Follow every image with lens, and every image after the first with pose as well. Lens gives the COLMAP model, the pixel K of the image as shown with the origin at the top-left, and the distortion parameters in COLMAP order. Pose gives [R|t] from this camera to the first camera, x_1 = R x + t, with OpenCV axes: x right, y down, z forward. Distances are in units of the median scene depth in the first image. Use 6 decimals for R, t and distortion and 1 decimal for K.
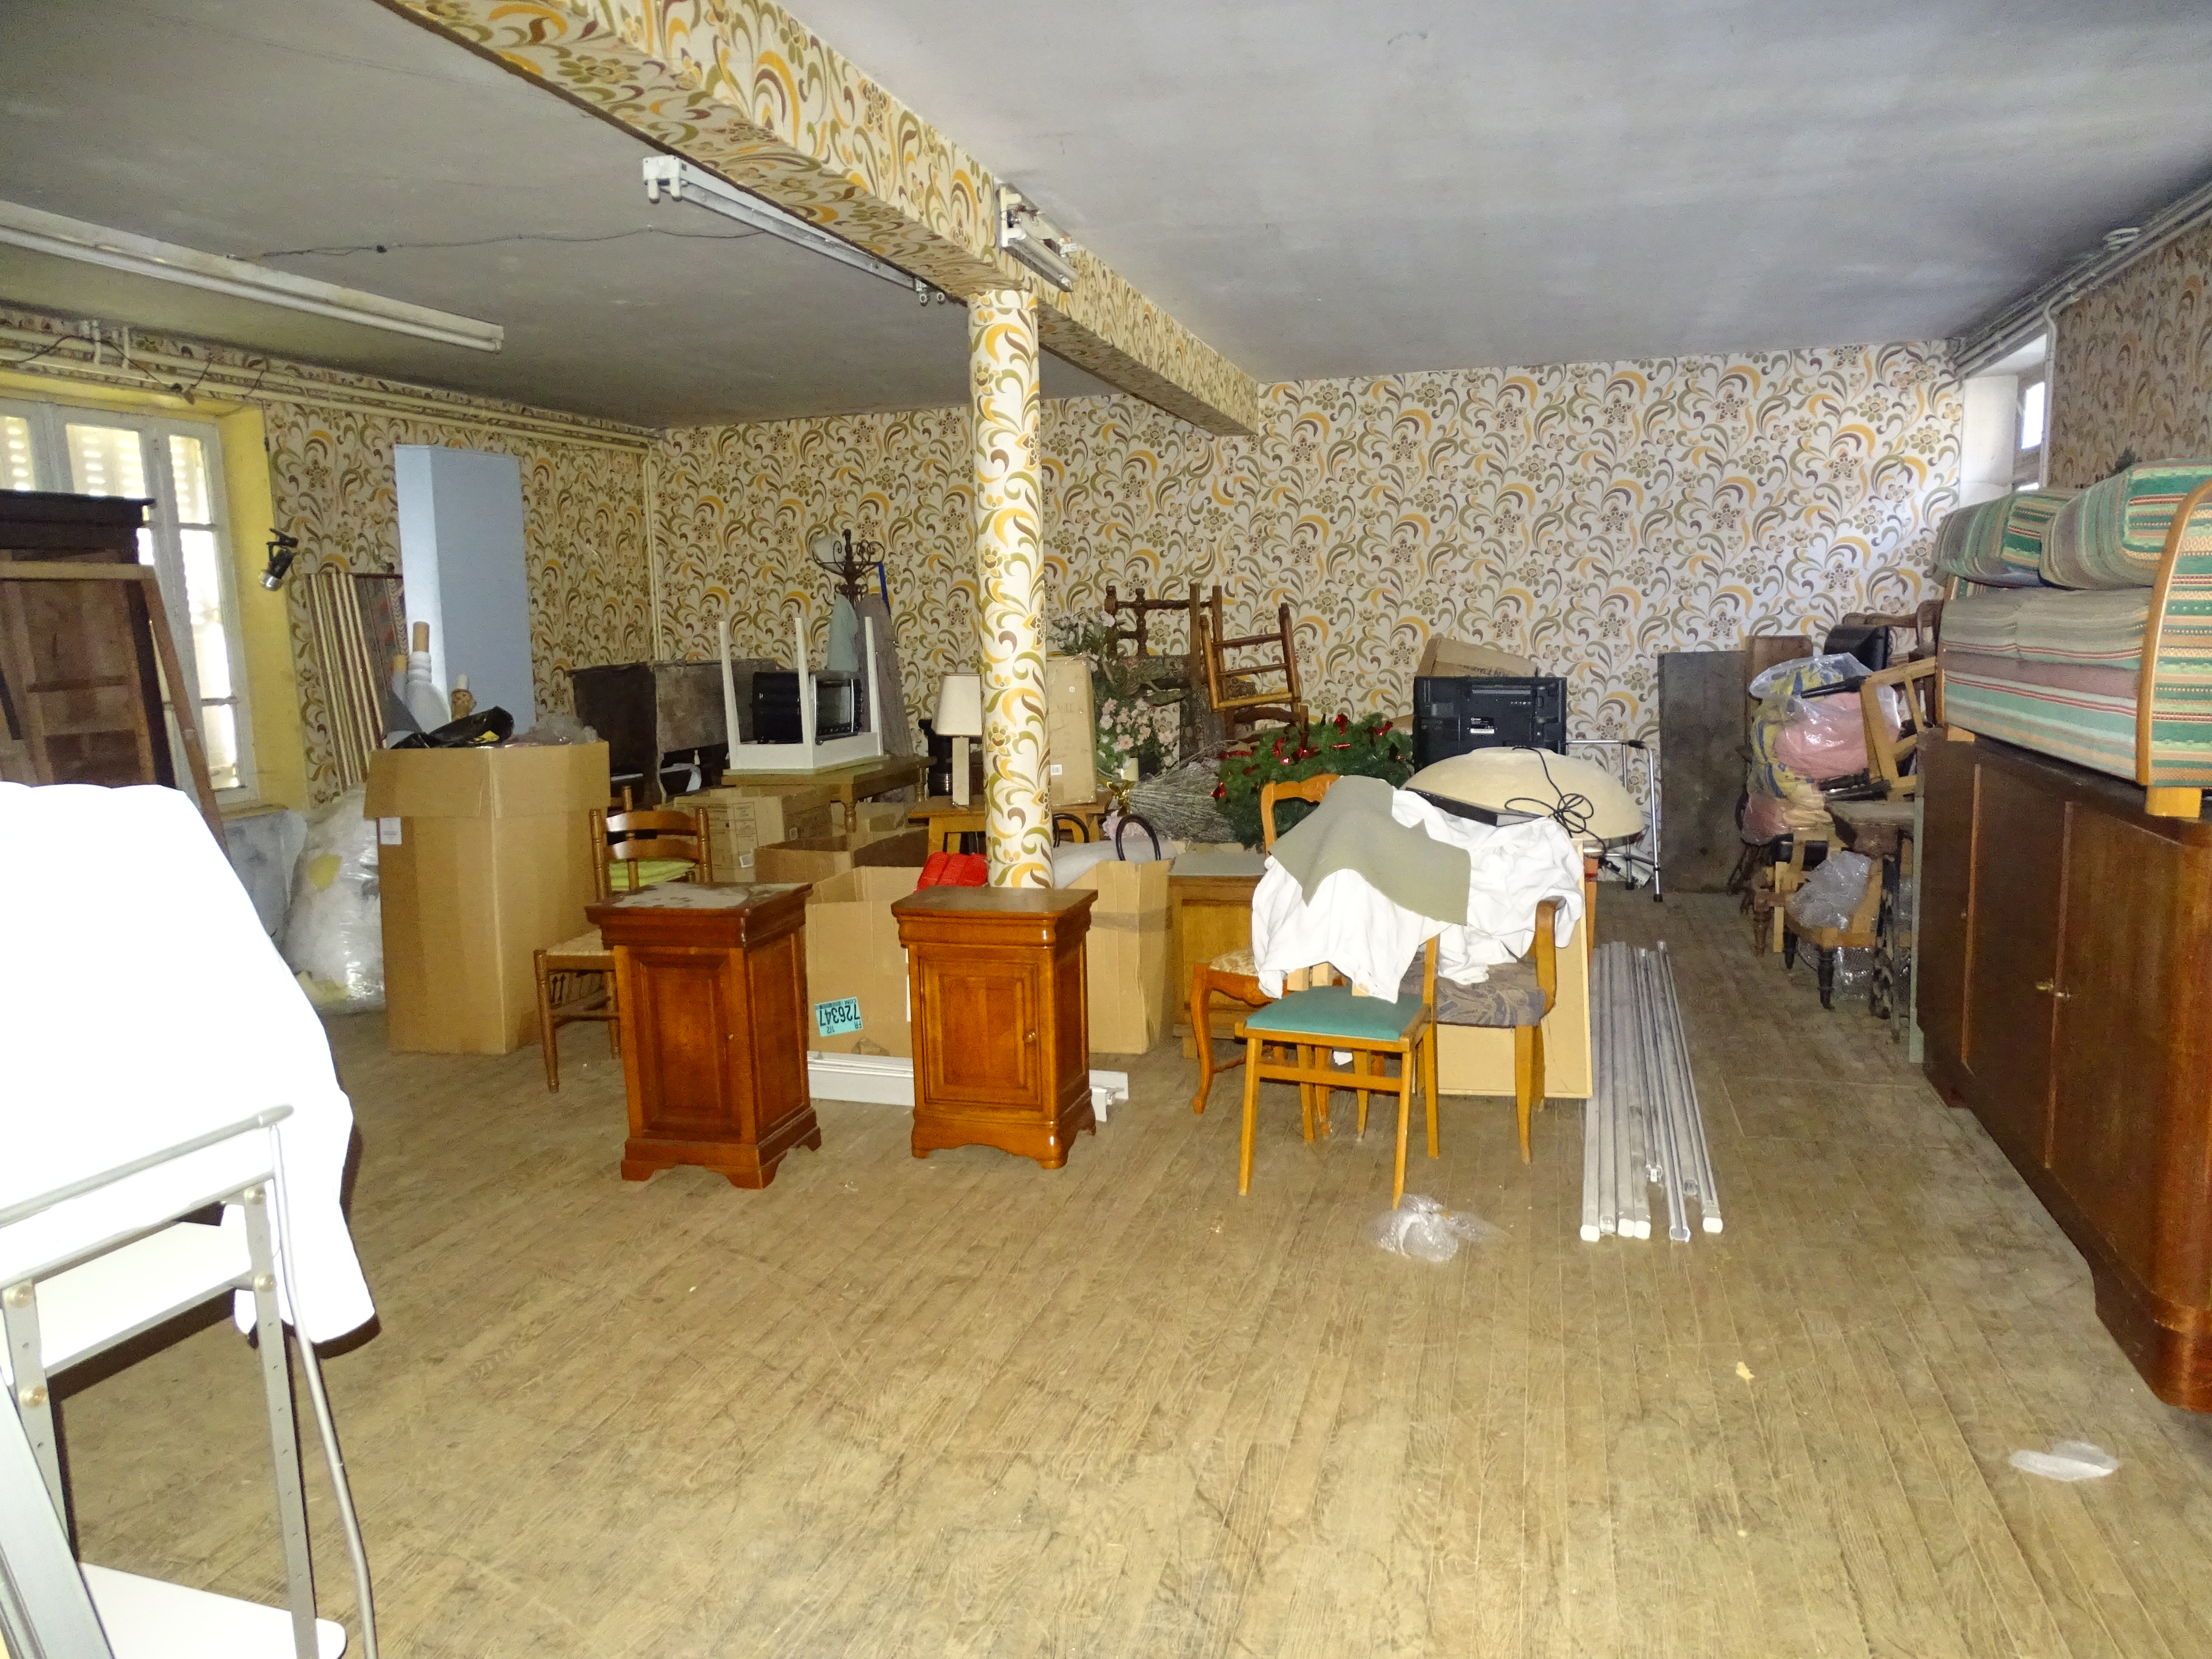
lens RADIAL K [[1572.8, 0, 1108.2], [0, 1572.8, 814.6], [0, 0, 1]] dist [0.002405, 0.002017]
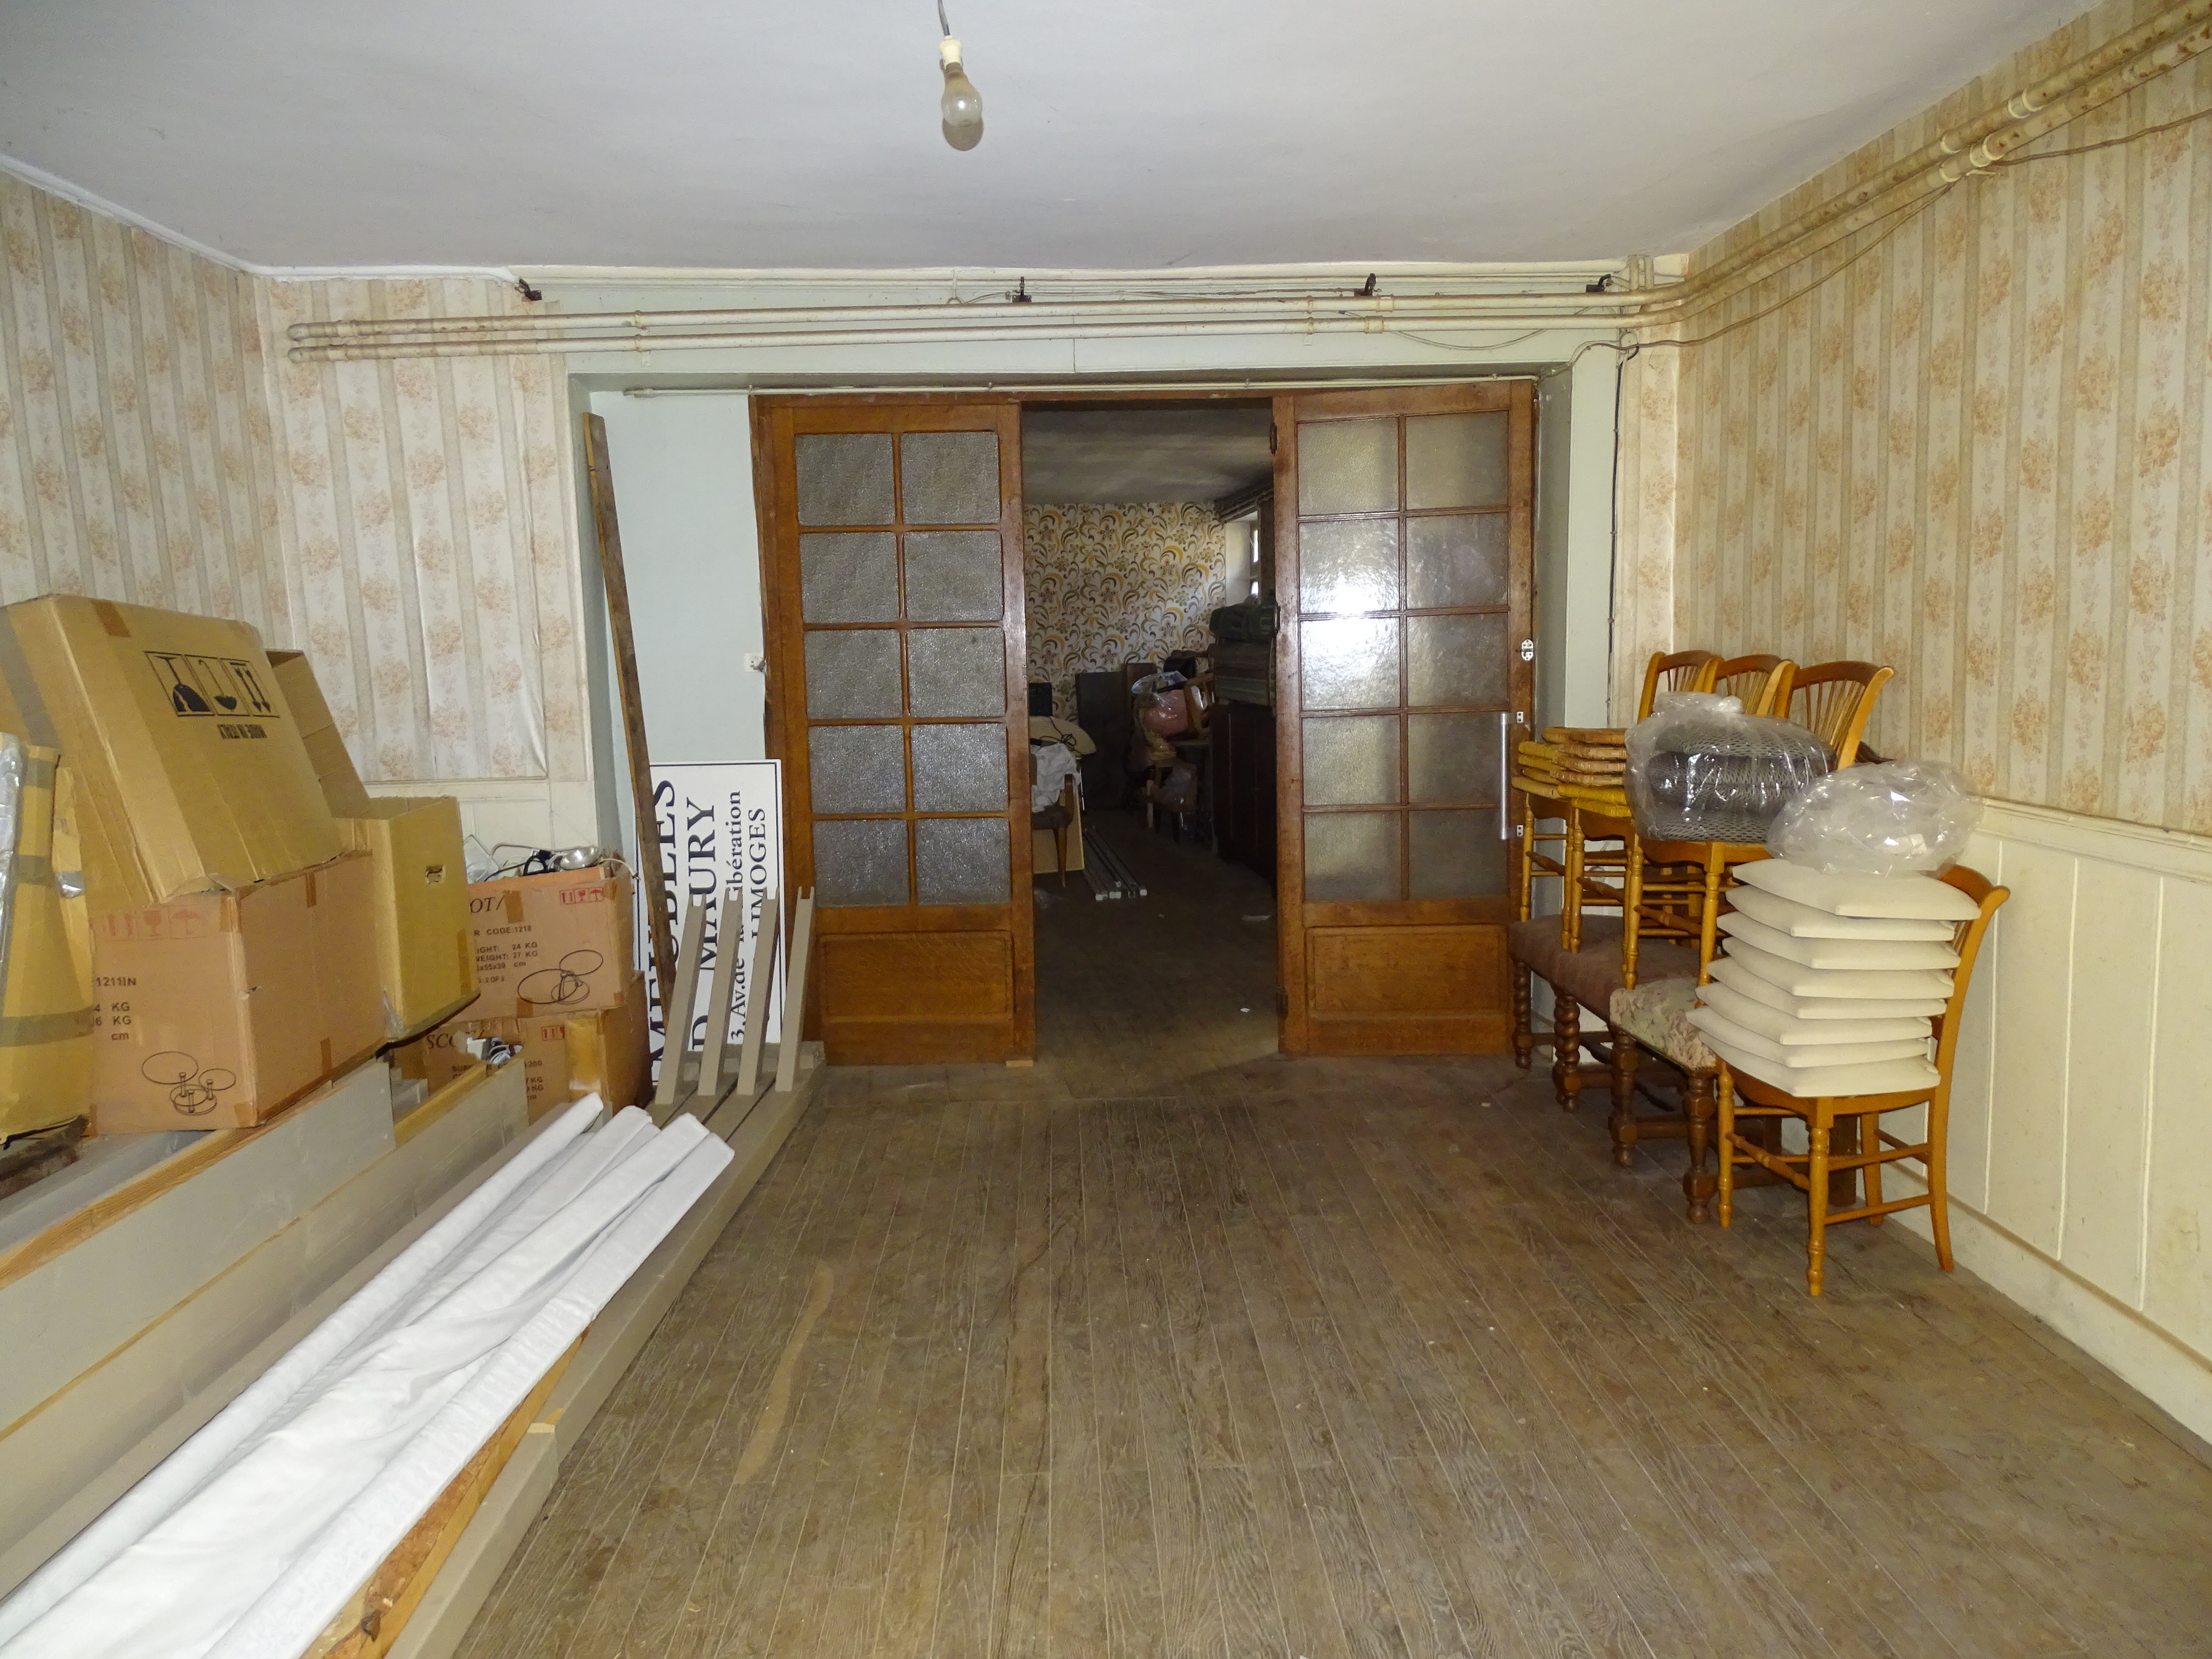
lens RADIAL K [[1572.8, 0, 1100.9], [0, 1572.8, 830.9], [0, 0, 1]] dist [0.002405, 0.002017]
pose [[0.922221, -0.047358, 0.383752, -0.309899], [0.052377, 0.998624, -0.002633, 0.079699], [-0.383099, 0.022528, 0.923432, -0.629682]]
